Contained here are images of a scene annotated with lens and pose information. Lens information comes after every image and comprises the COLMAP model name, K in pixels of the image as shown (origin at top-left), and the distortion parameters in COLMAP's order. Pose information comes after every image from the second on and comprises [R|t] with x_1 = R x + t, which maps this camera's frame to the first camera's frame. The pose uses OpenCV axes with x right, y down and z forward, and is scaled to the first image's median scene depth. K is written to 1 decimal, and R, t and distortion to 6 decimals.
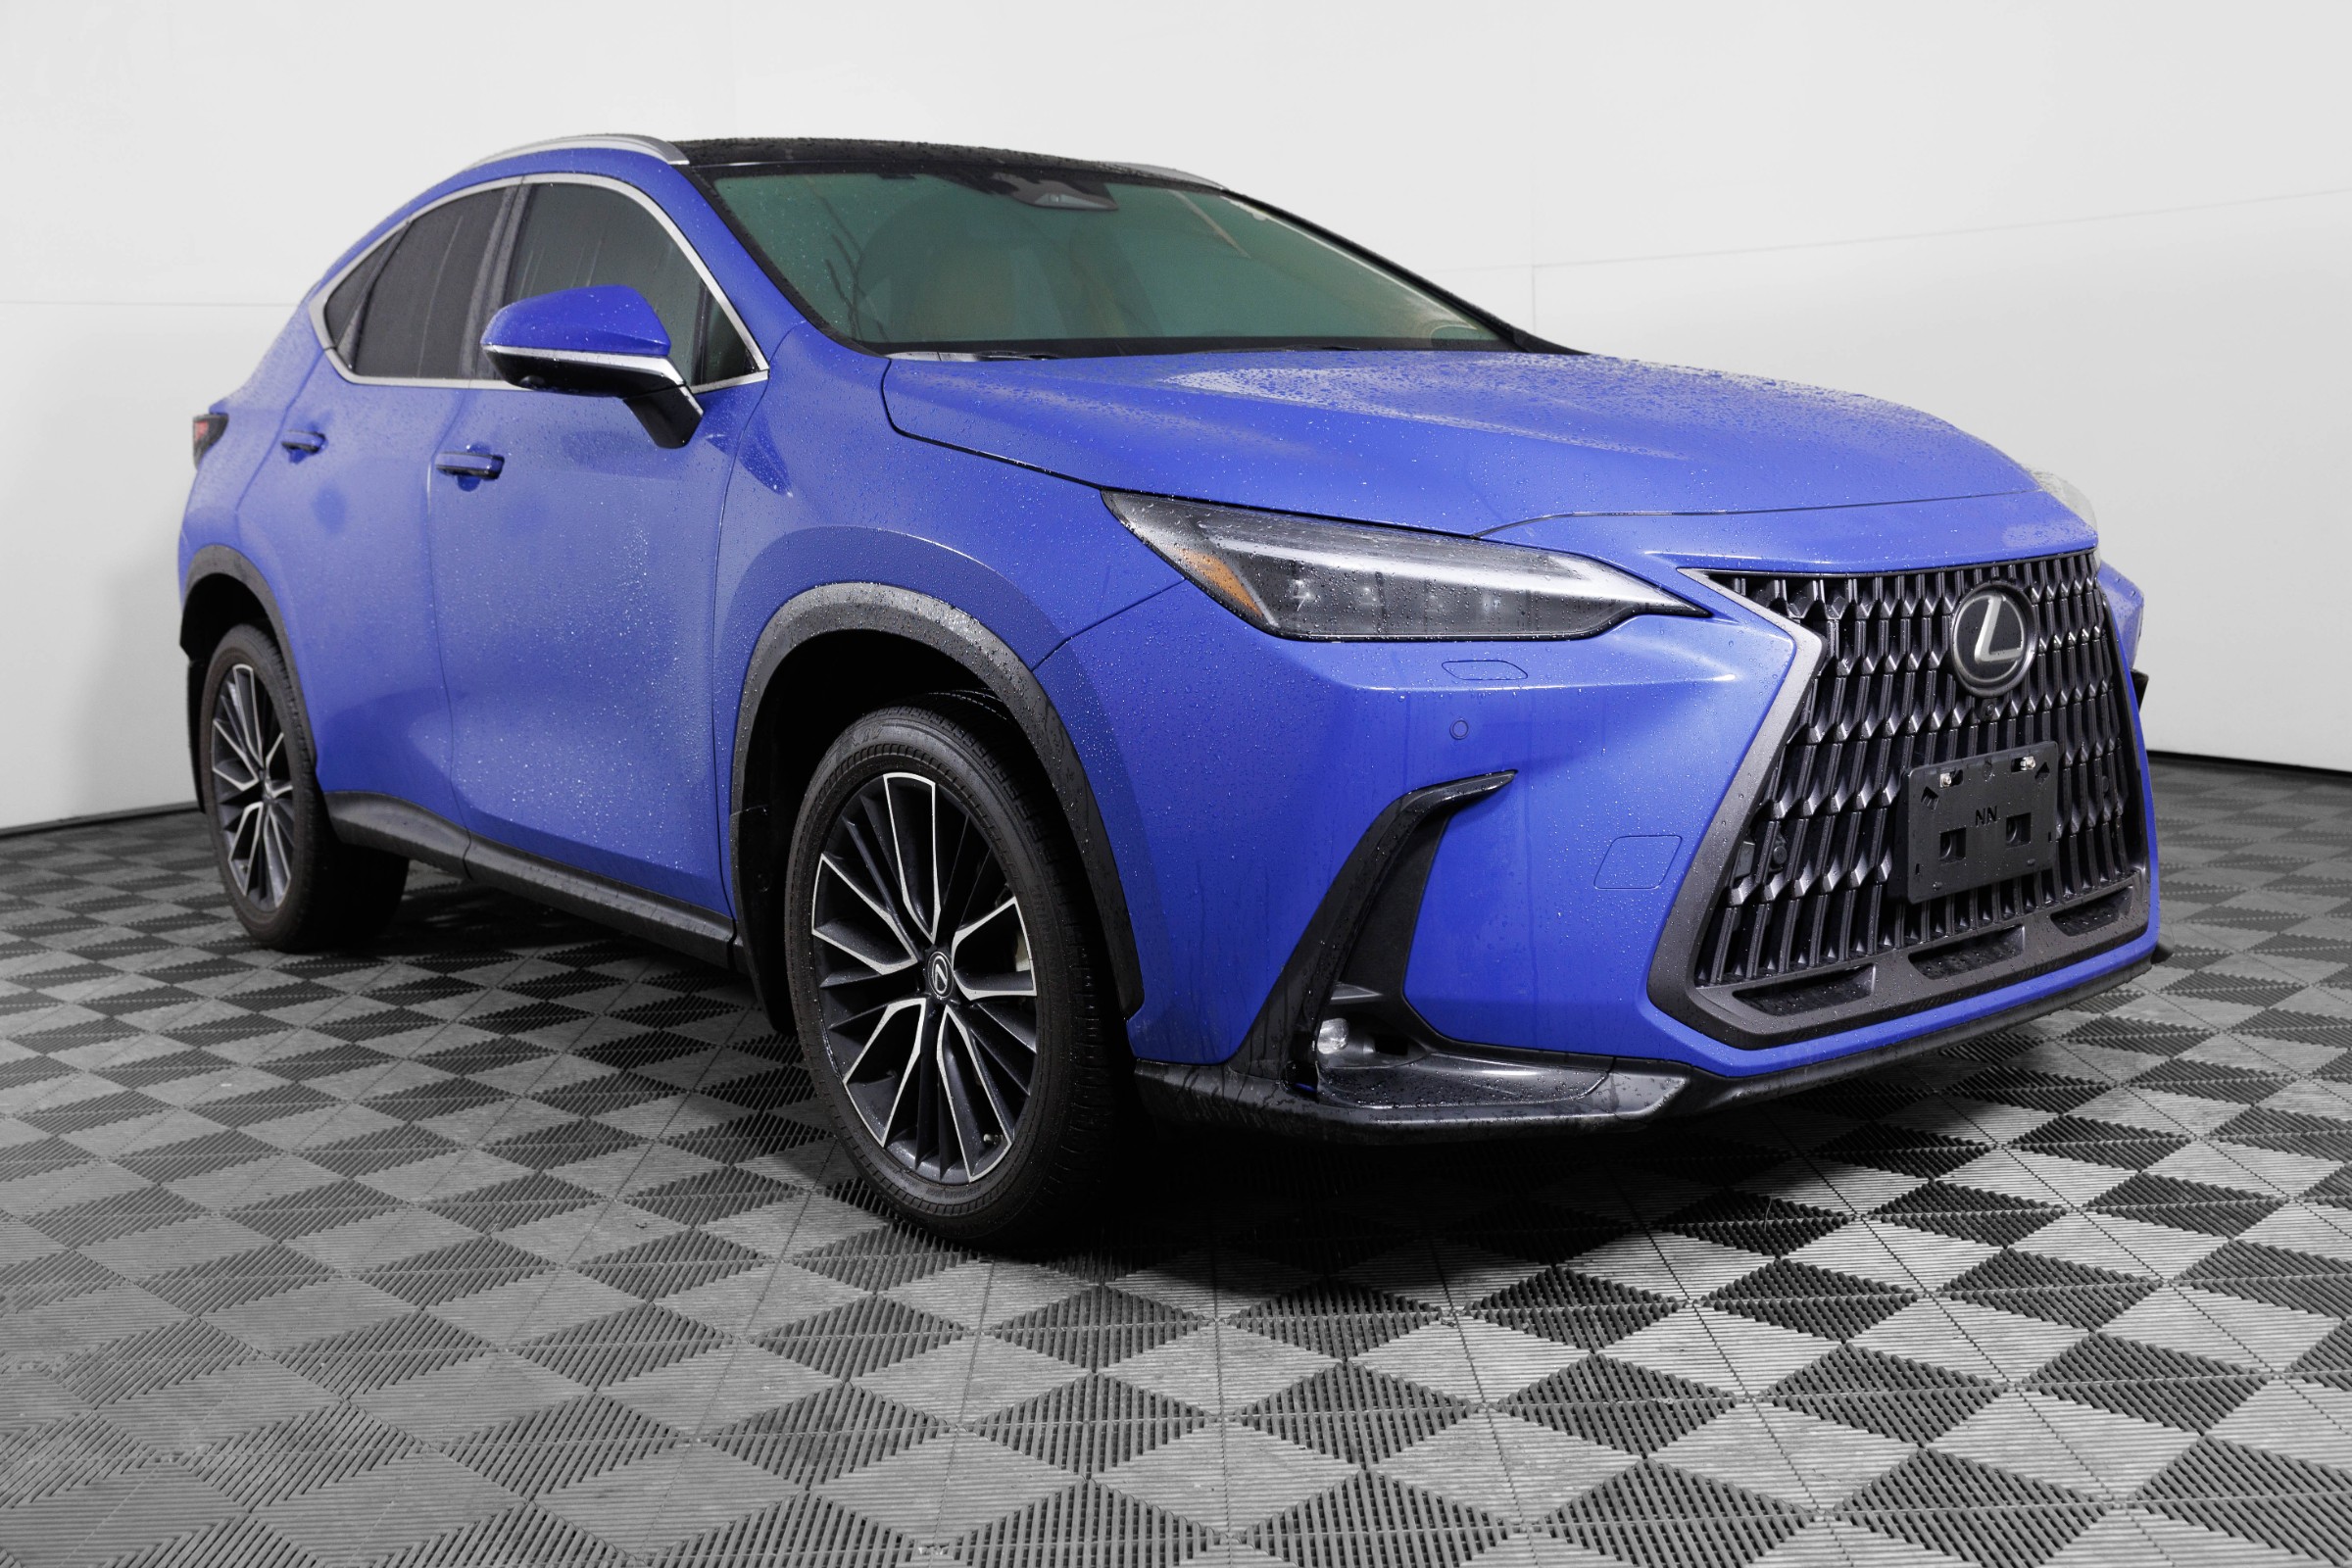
lens RADIAL K [[2448.1, 0, 1176.0], [0, 2448.1, 784.0], [0, 0, 1]] dist [-0.070030, -0.003389]
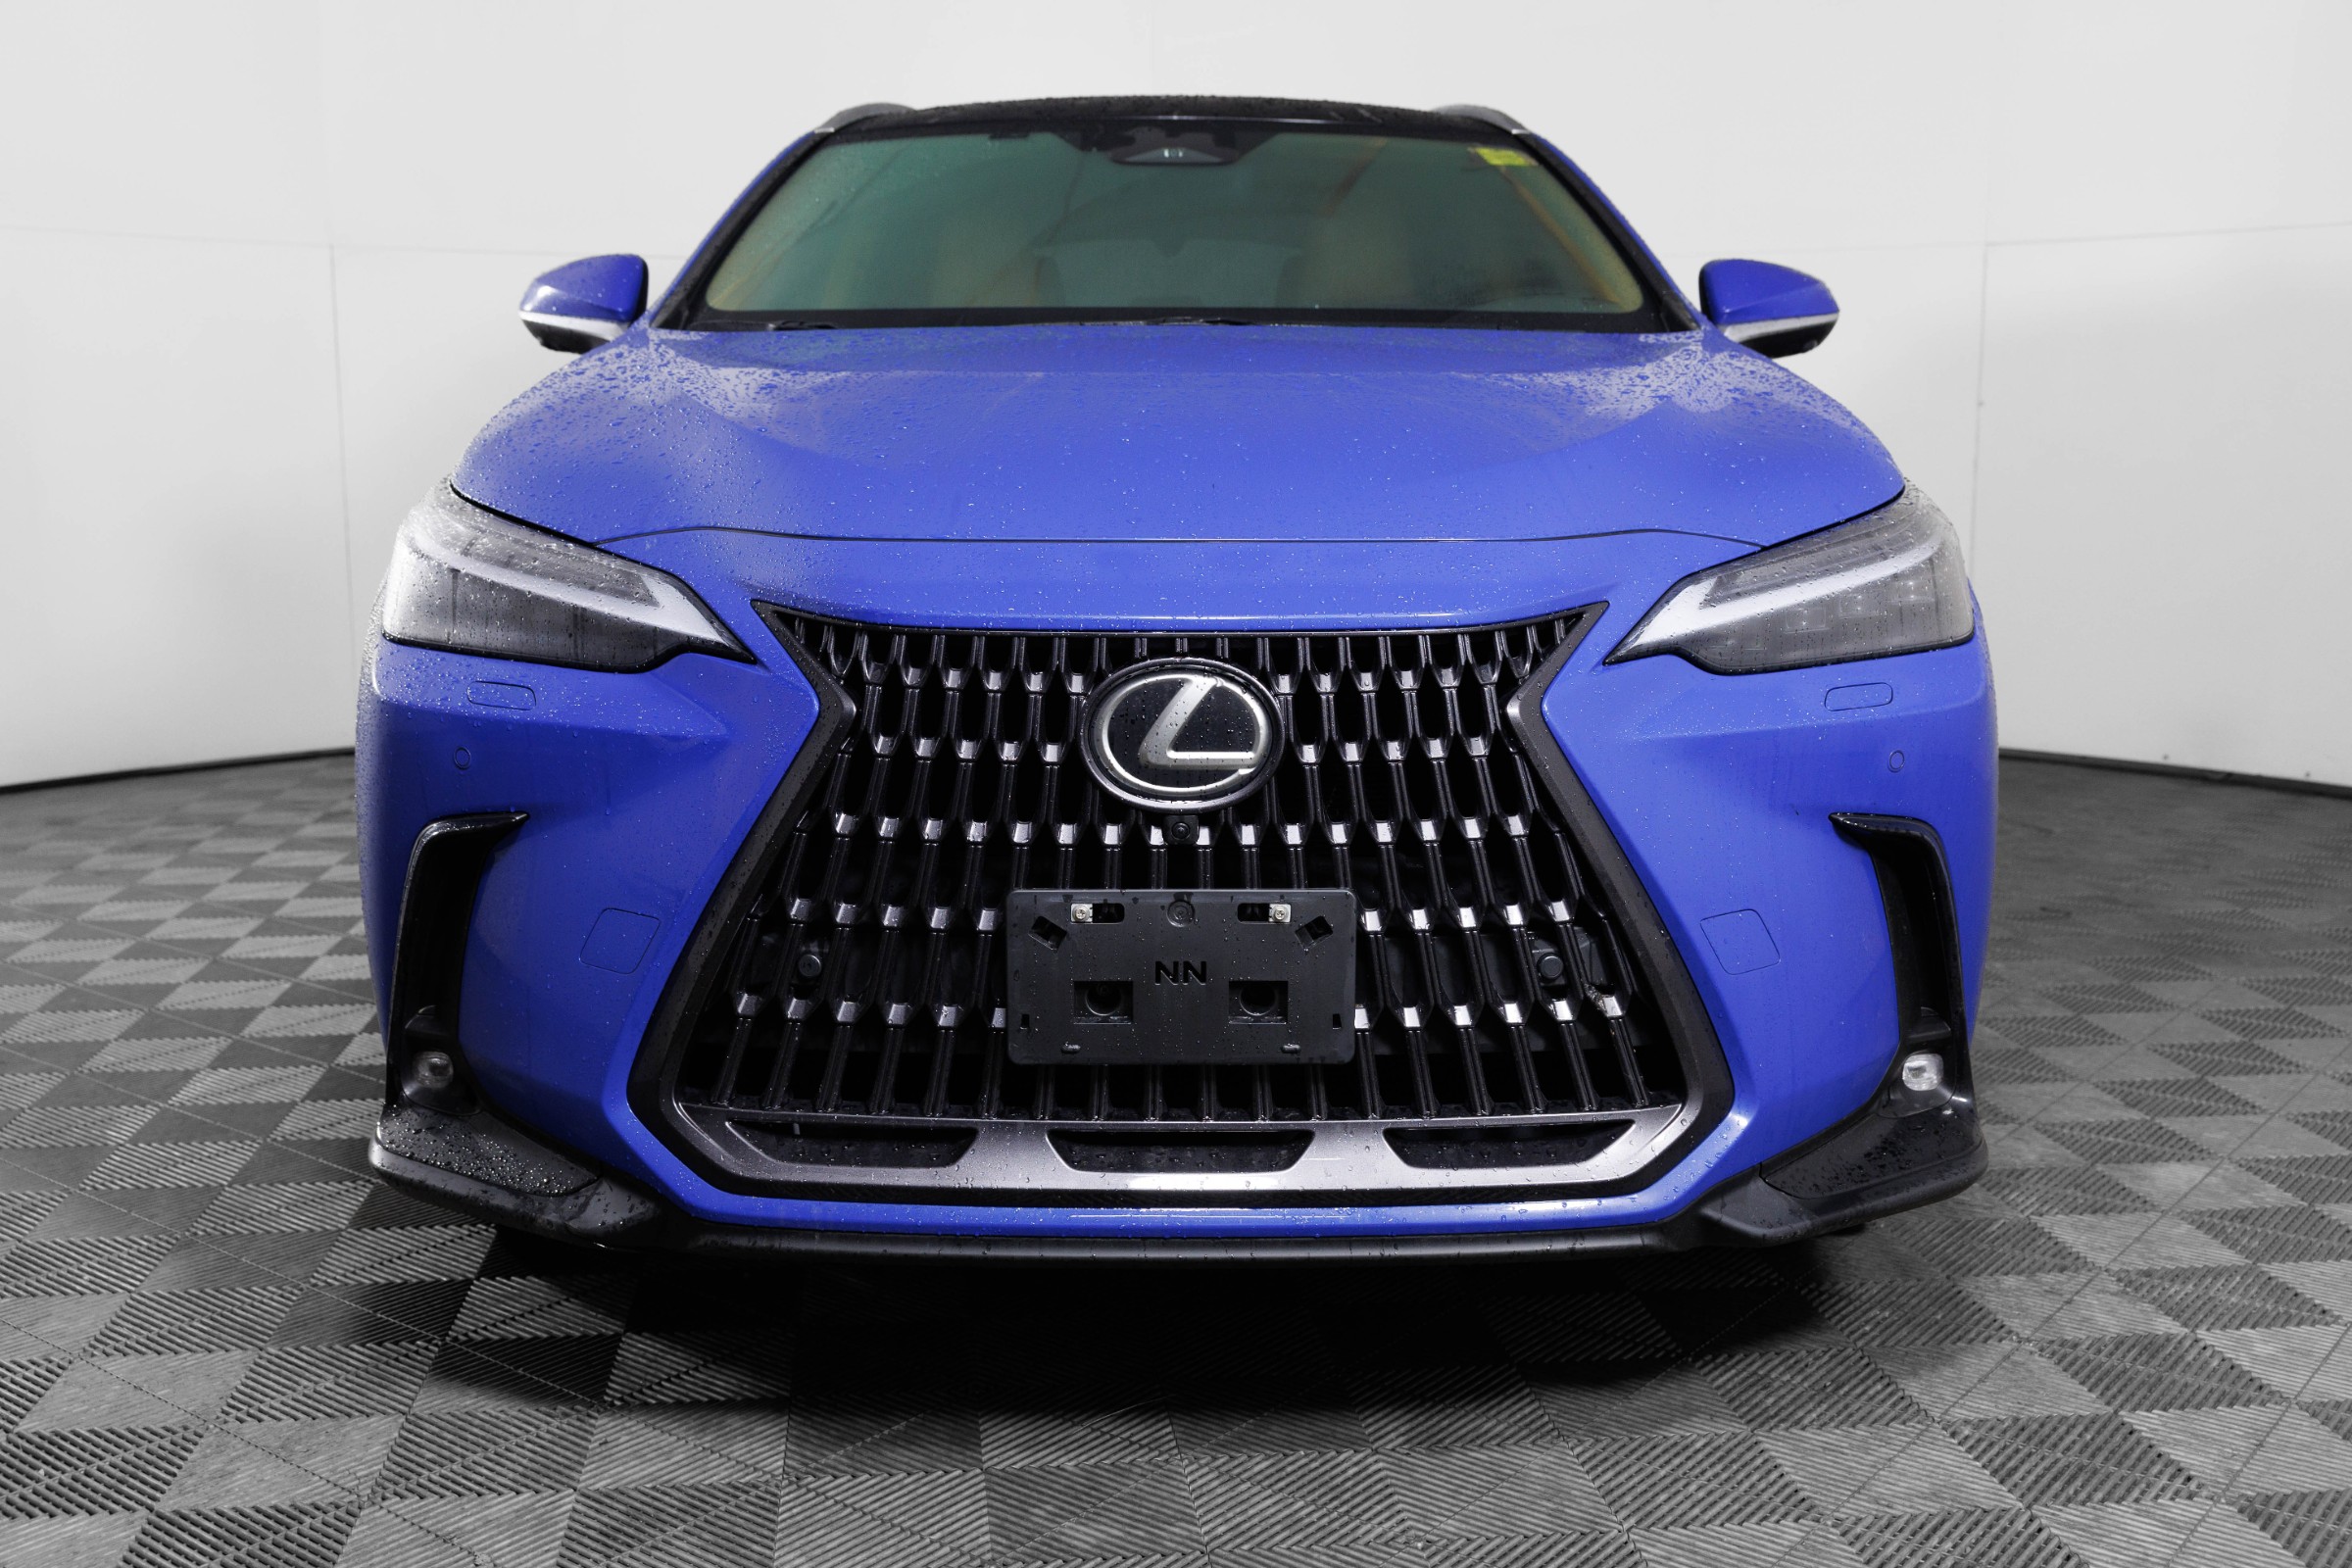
lens RADIAL K [[2448.1, 0, 1176.0], [0, 2448.1, 784.0], [0, 0, 1]] dist [-0.070030, -0.003389]
pose [[0.775642, 0.125389, -0.618592, 0.808257], [-0.116877, 0.991652, 0.054459, -0.086245], [0.620257, 0.030058, 0.783823, 0.426456]]
